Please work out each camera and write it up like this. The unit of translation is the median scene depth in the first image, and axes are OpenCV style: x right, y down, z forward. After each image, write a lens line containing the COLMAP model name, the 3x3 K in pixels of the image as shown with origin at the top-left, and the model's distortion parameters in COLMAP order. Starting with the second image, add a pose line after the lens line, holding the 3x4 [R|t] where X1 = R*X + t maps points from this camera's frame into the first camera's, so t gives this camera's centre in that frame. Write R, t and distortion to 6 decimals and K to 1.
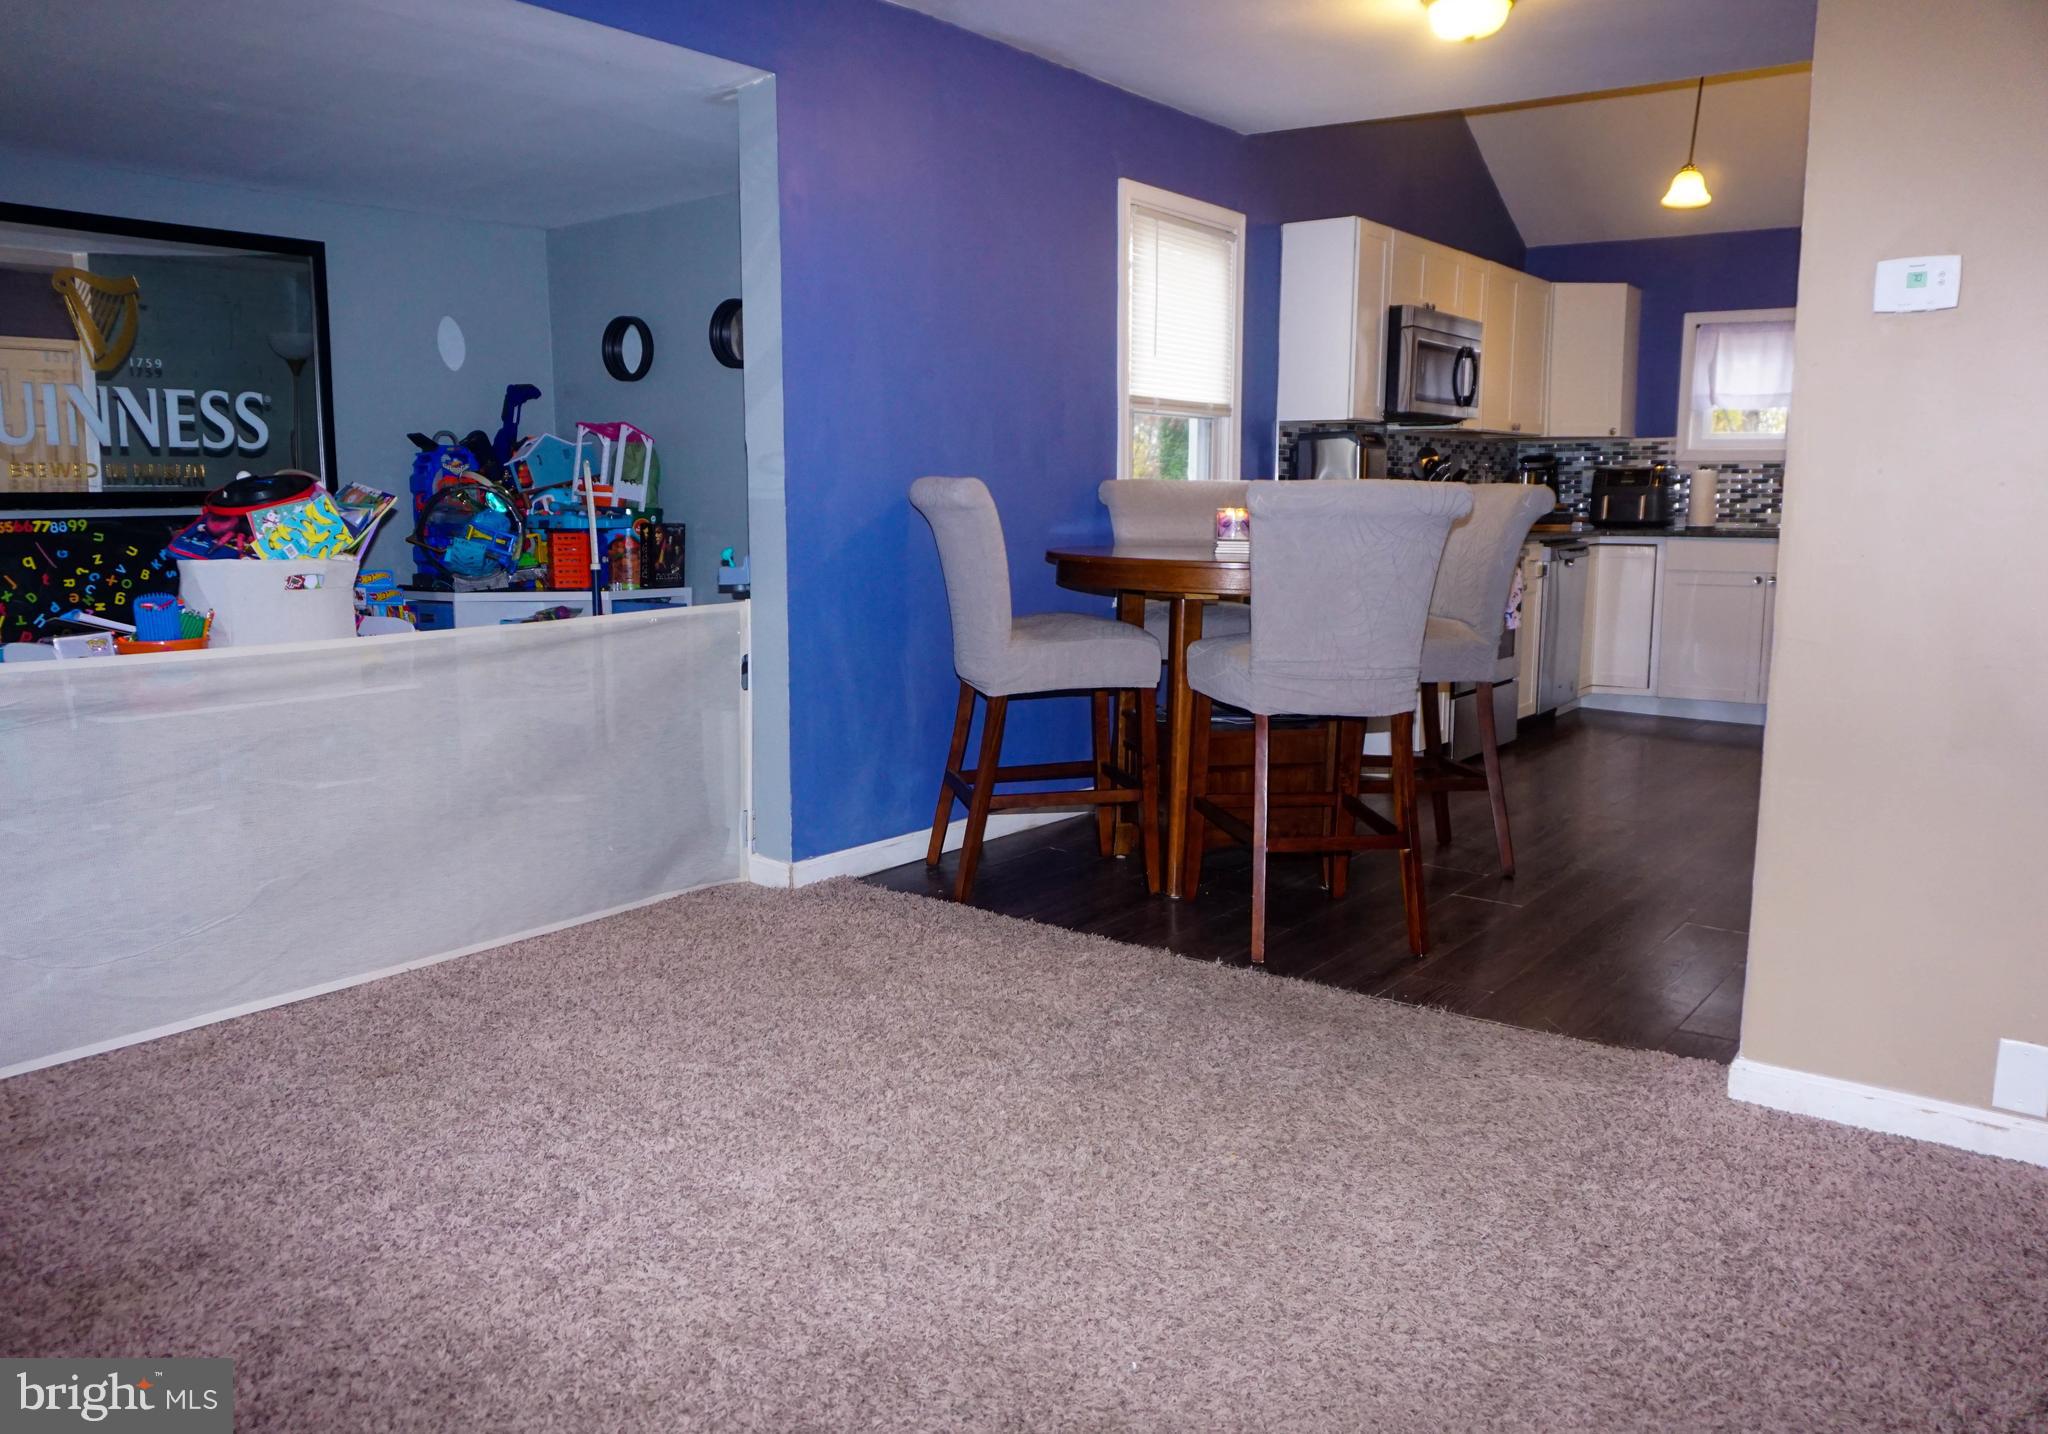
lens RADIAL K [[1520.0, 0, 978.1], [0, 1520.0, 696.4], [0, 0, 1]] dist [-0.040632, -0.007584]
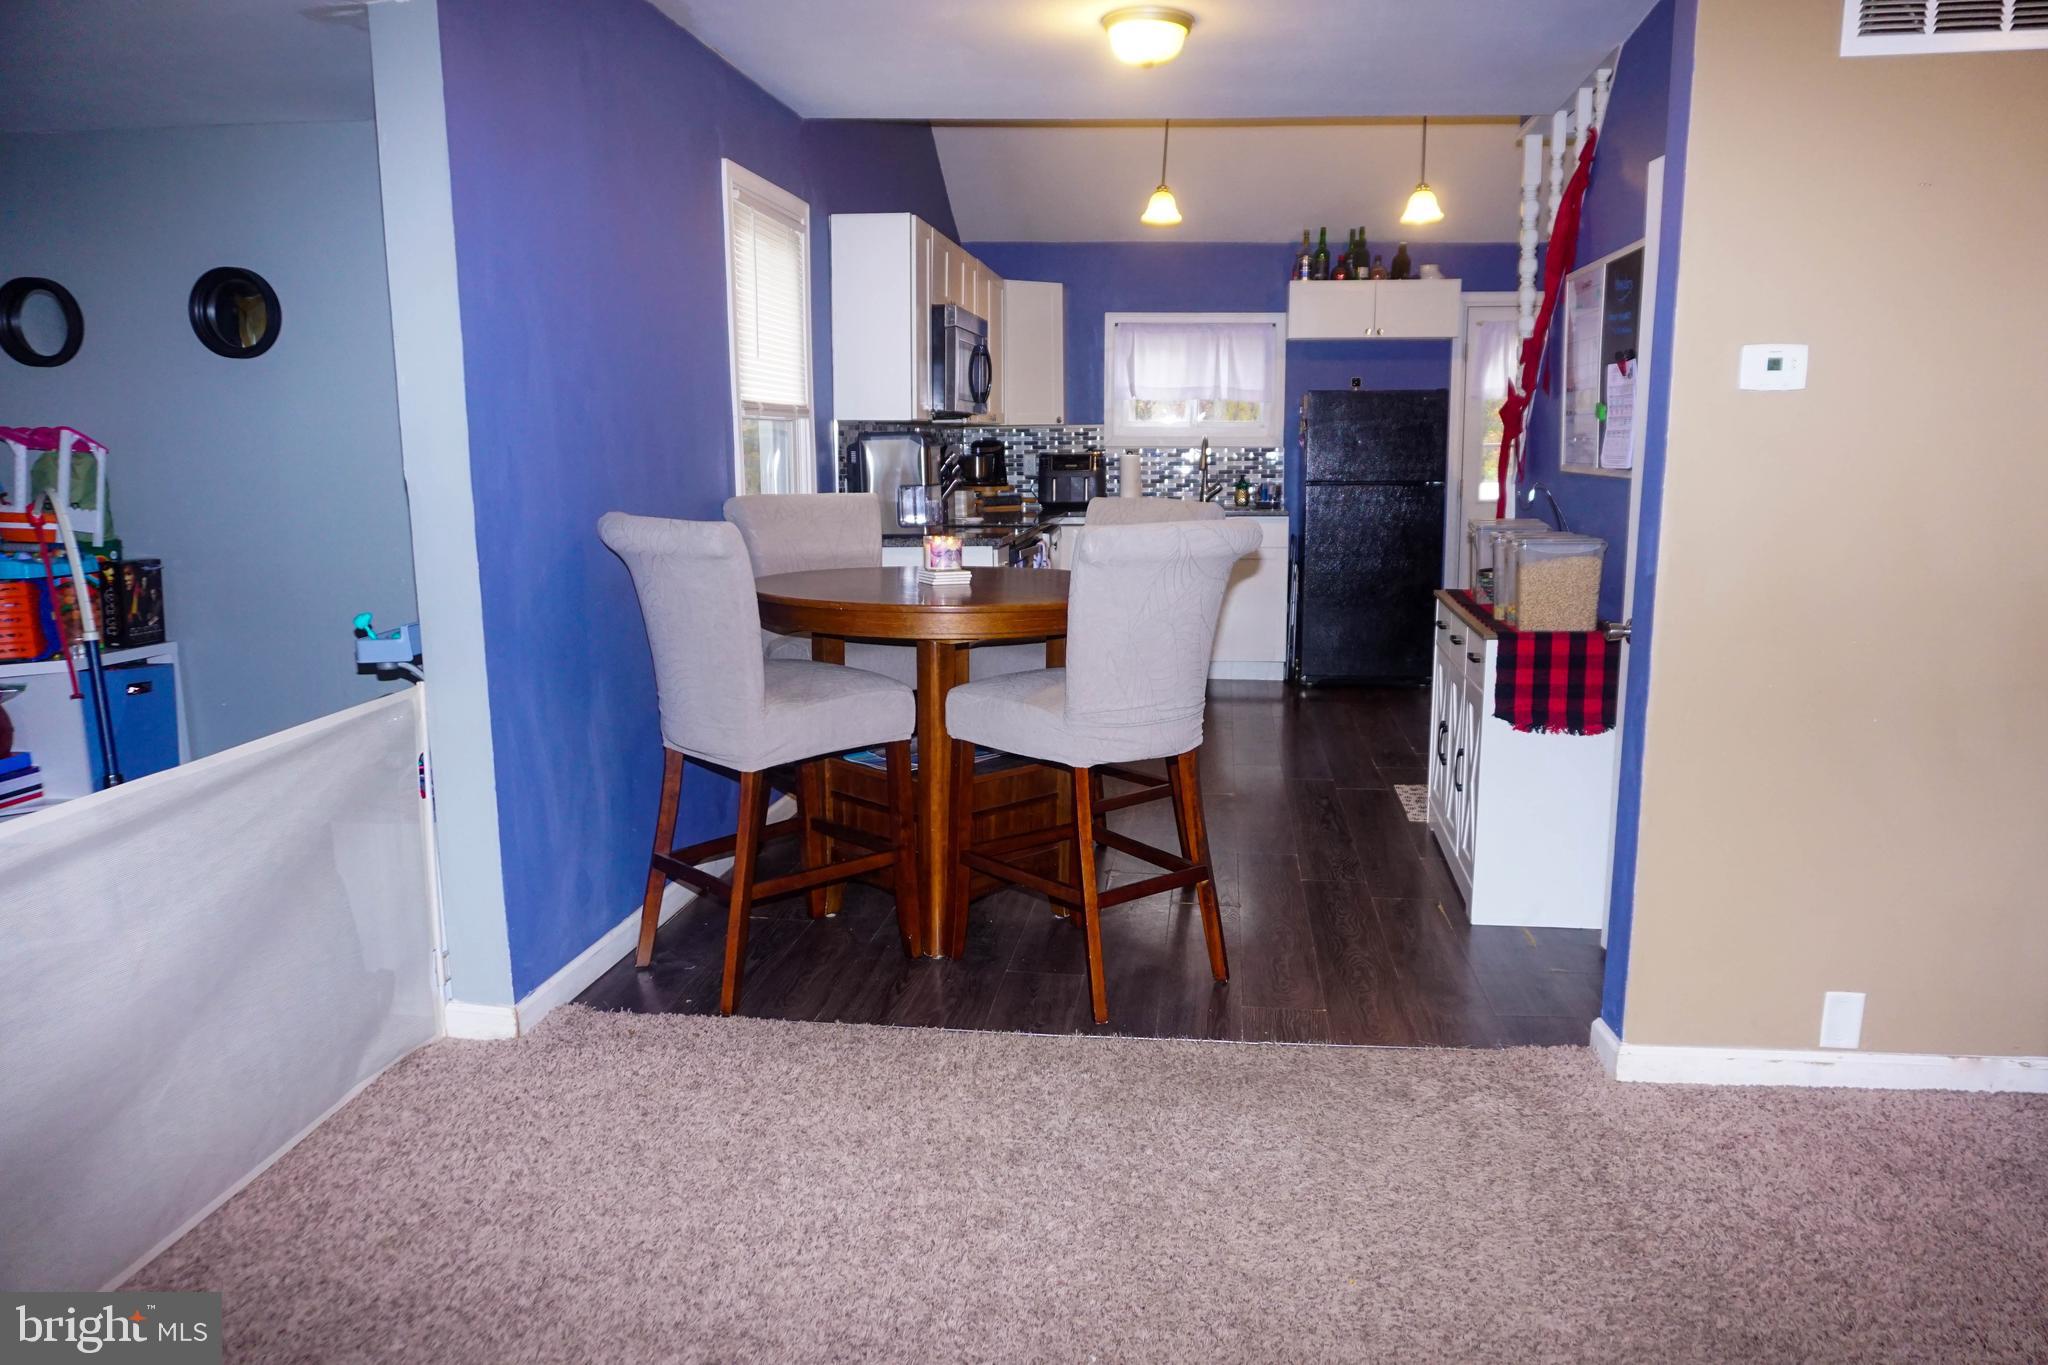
lens RADIAL K [[1424.5, 0, 1023.1], [0, 1424.5, 689.6], [0, 0, 1]] dist [-0.051515, 0.033821]
pose [[0.846561, -0.094564, 0.523824, -0.228392], [0.070759, 0.995352, 0.065331, -0.072656], [-0.527567, -0.018241, 0.849318, 0.193950]]
